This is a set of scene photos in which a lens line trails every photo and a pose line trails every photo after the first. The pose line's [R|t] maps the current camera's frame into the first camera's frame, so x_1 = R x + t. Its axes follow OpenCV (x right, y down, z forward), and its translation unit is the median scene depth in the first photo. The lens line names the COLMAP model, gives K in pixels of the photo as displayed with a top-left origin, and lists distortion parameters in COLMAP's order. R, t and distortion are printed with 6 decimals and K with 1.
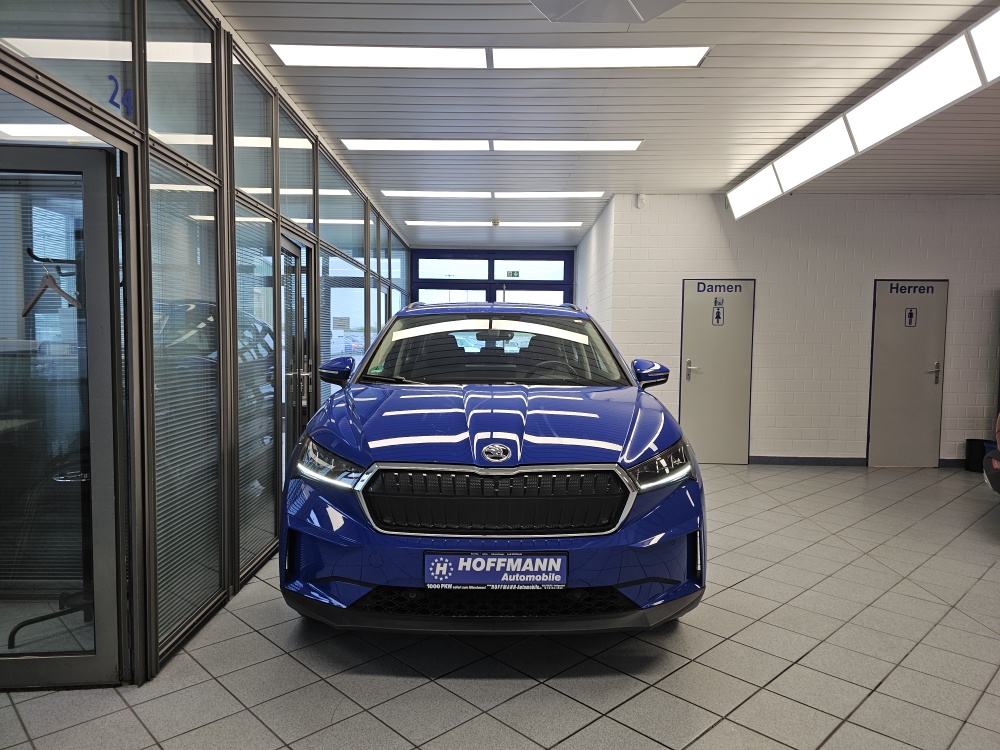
lens RADIAL K [[675.6, 0, 500.0], [0, 675.6, 375.0], [0, 0, 1]] dist [0.095052, -0.112700]
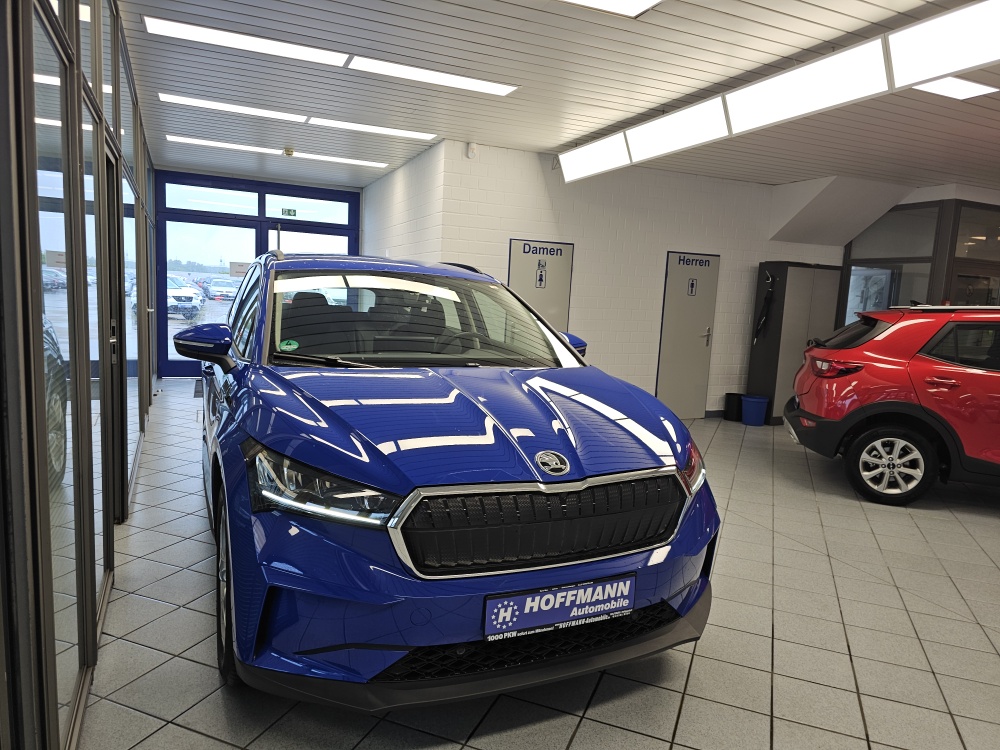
lens RADIAL K [[675.6, 0, 500.0], [0, 675.6, 375.0], [0, 0, 1]] dist [0.095052, -0.112700]
pose [[0.905945, -0.016984, 0.423054, -0.334336], [-0.017744, 0.996794, 0.078016, -0.045031], [-0.423023, -0.078185, 0.902740, 0.238547]]
